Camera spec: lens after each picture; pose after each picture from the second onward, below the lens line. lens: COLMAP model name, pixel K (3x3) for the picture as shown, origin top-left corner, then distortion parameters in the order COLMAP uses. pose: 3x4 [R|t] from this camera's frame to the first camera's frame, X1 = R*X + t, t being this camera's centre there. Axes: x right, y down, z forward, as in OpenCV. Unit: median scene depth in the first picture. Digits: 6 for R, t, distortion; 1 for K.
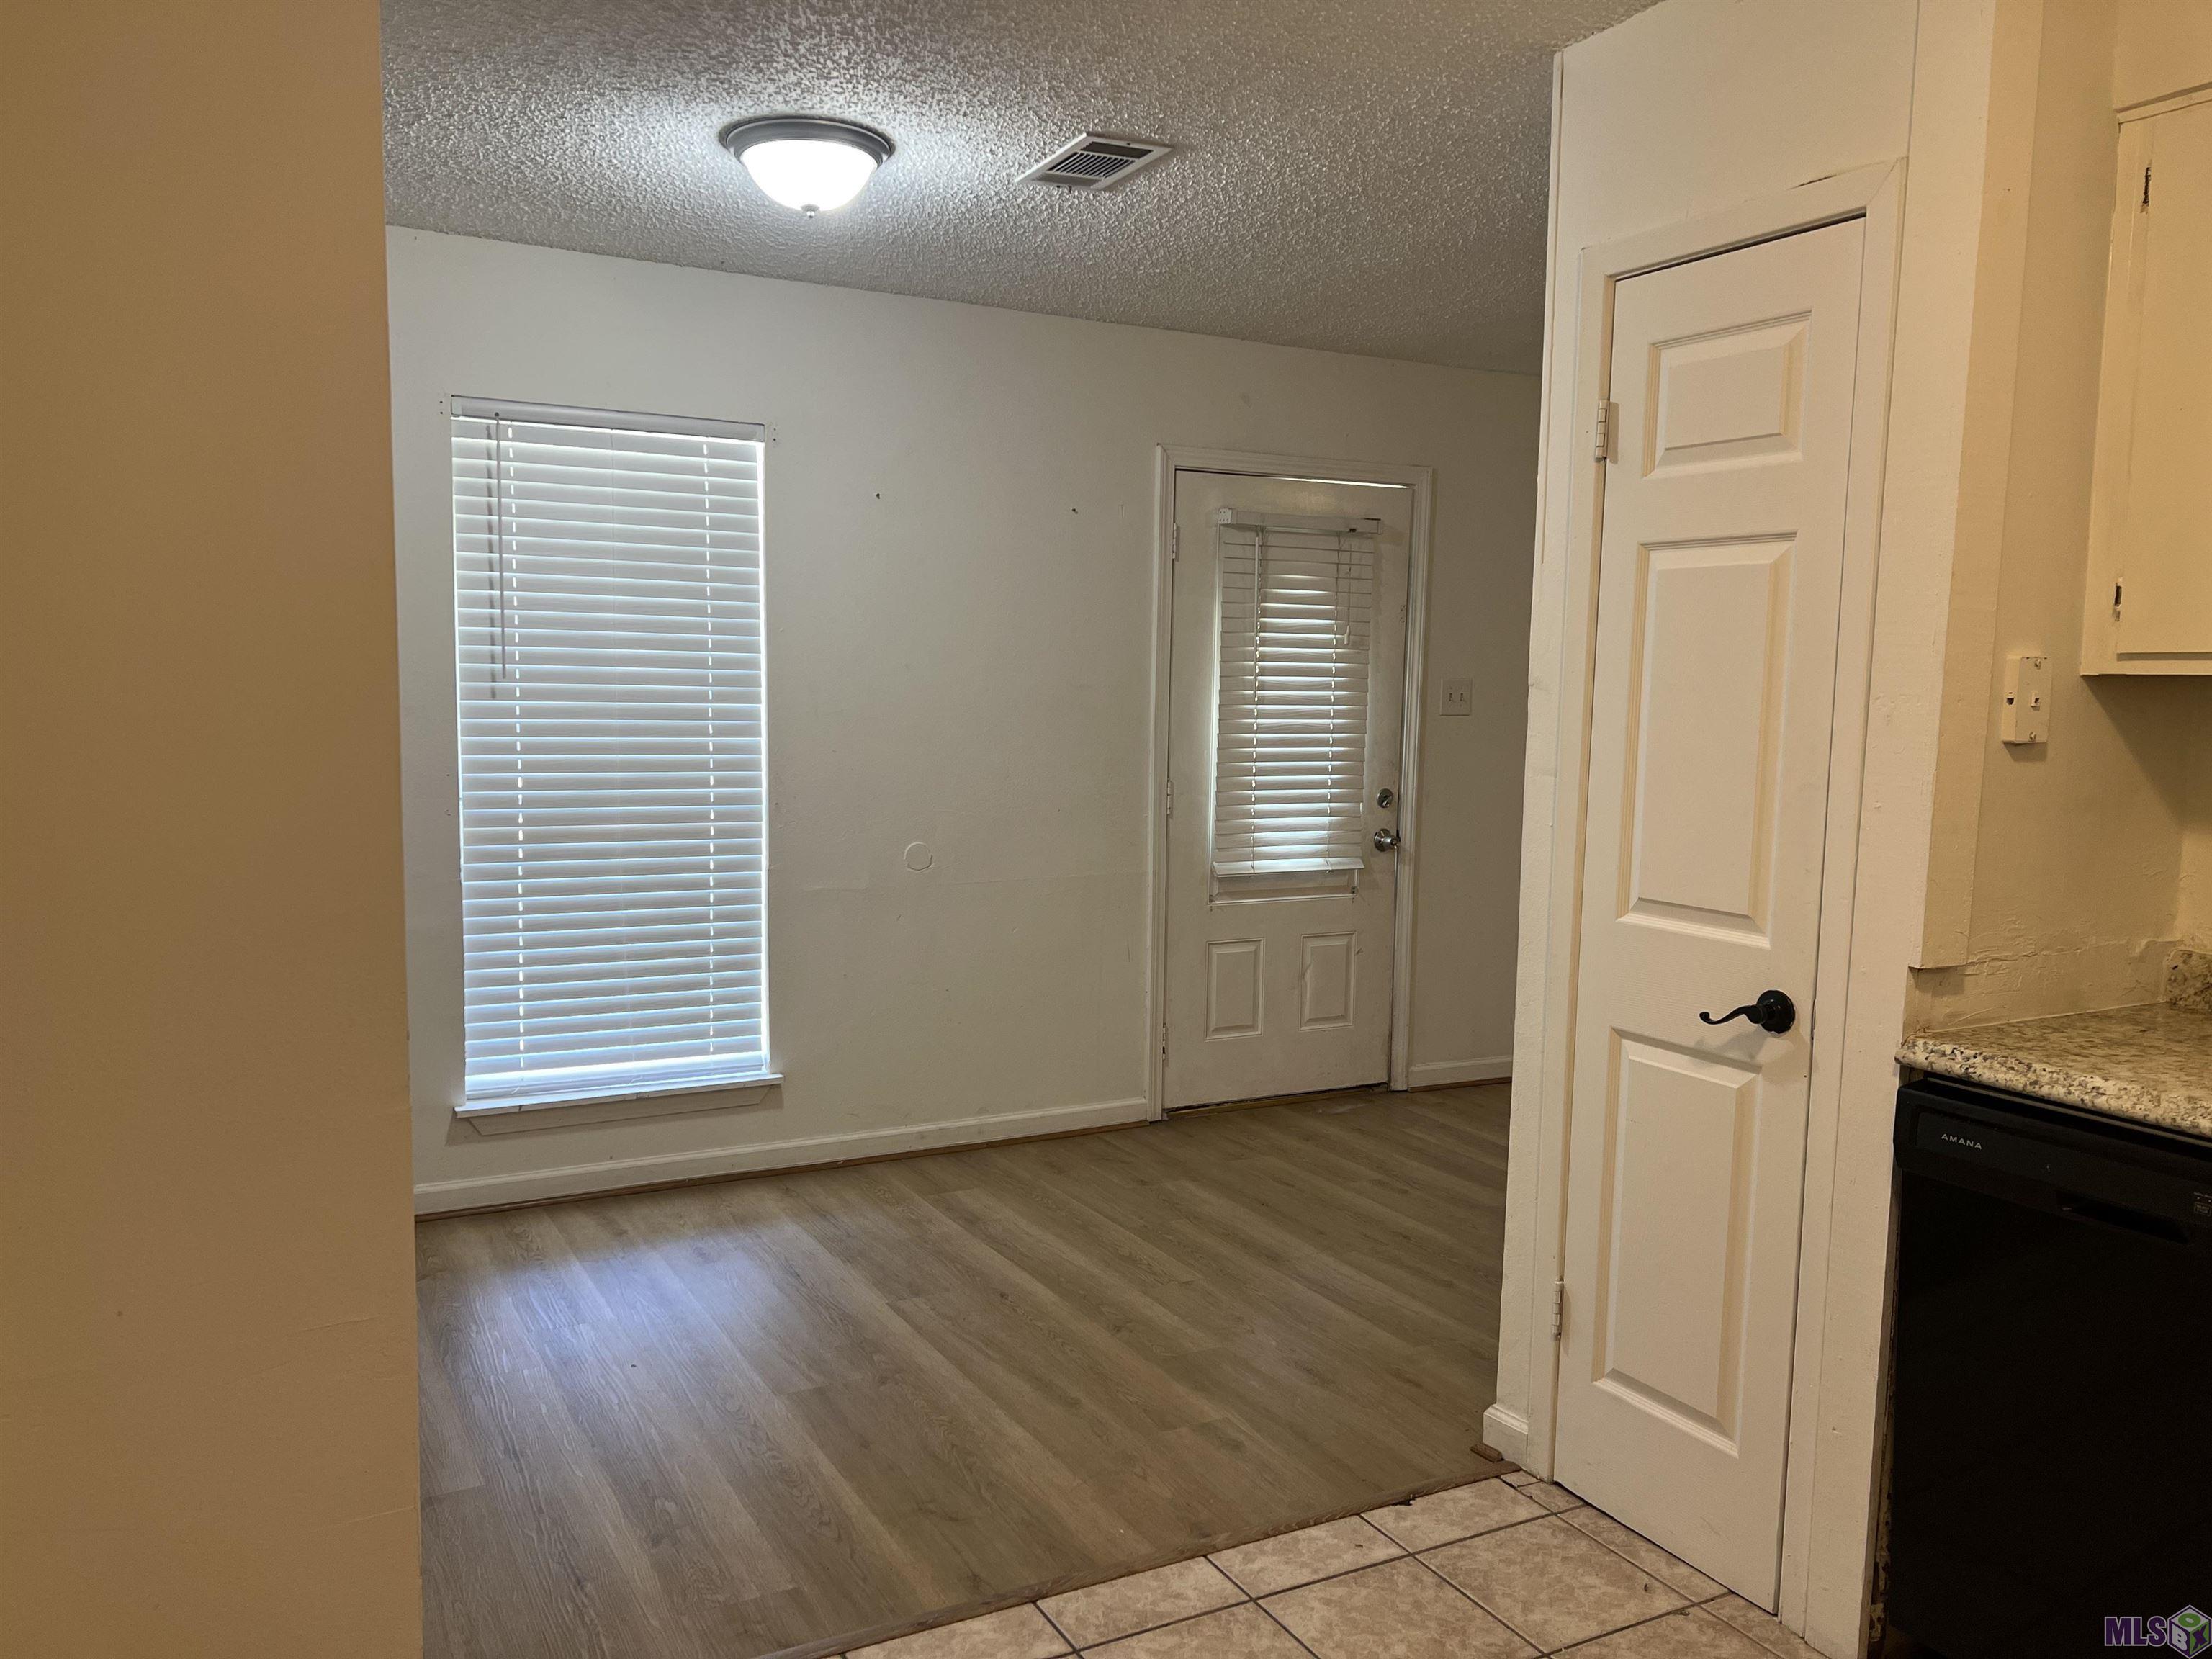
lens RADIAL K [[1668.4, 0, 1106.0], [0, 1668.4, 829.5], [0, 0, 1]] dist [0.031474, -0.006785]
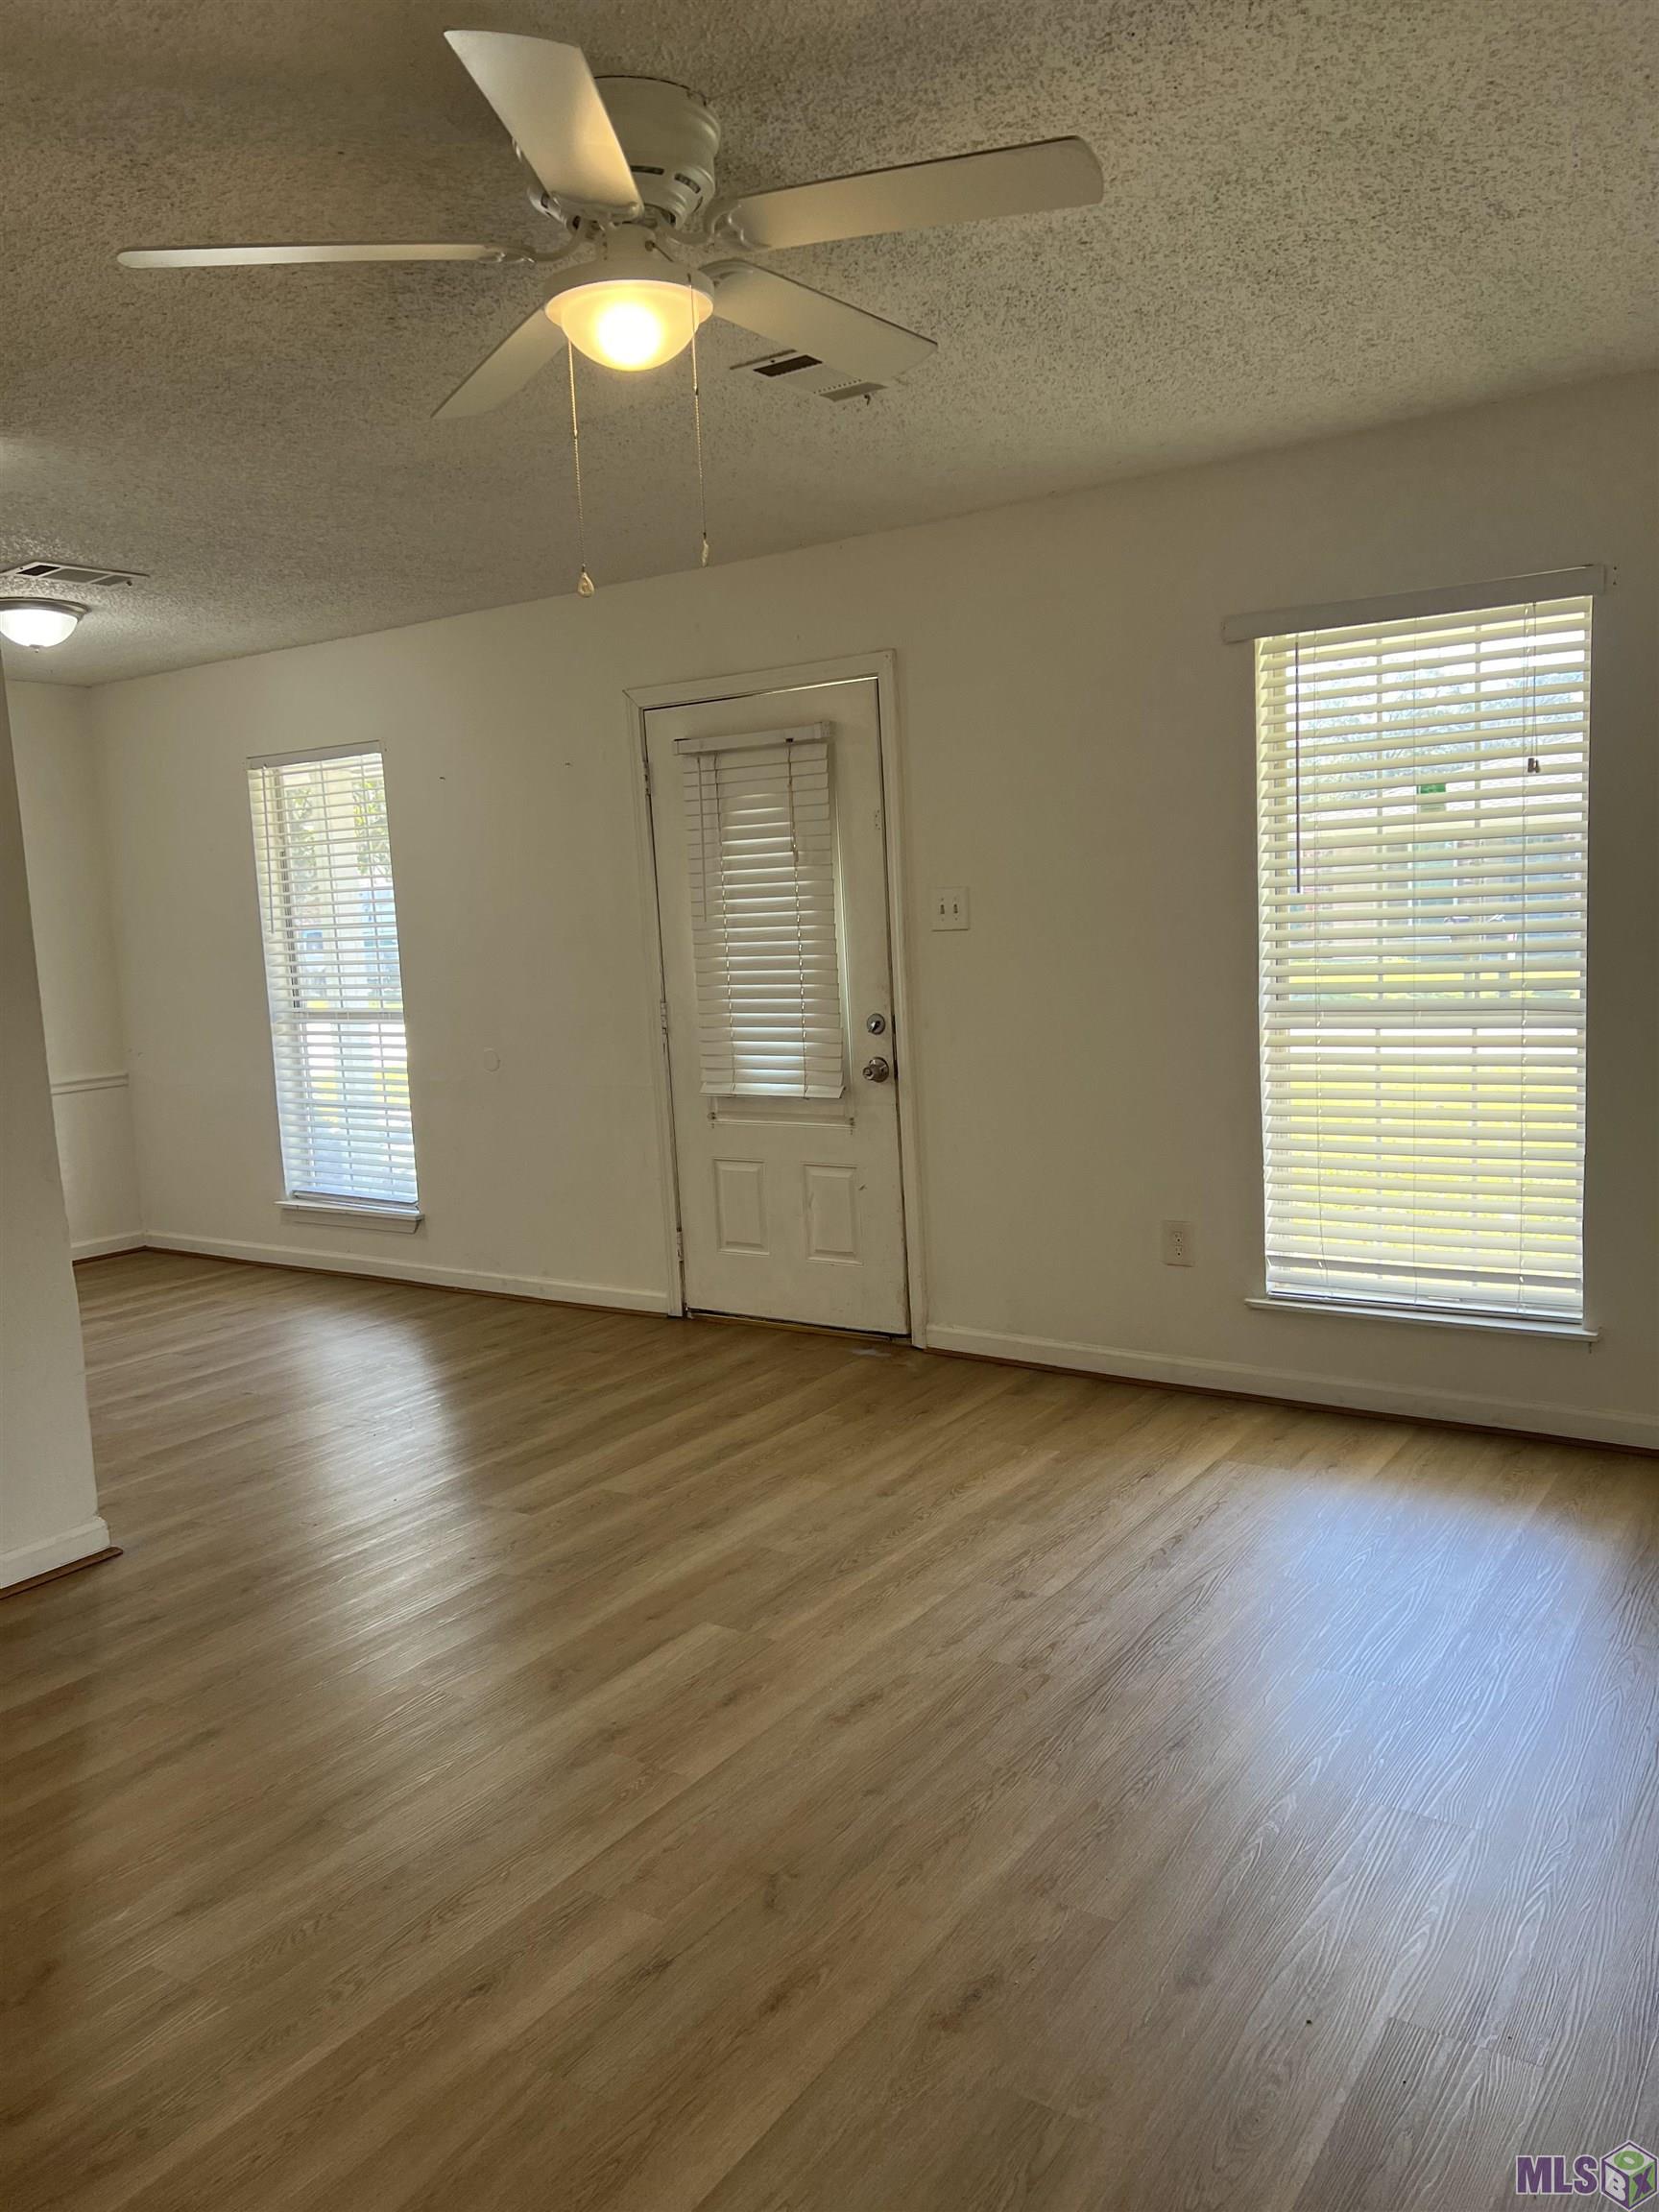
lens RADIAL K [[1668.4, 0, 829.5], [0, 1668.4, 1106.0], [0, 0, 1]] dist [0.031474, -0.006785]
pose [[0.466319, 0.065482, -0.882190, 1.015162], [-0.032060, 0.997852, 0.057120, -0.026513], [0.884035, 0.001646, 0.467417, 0.577965]]
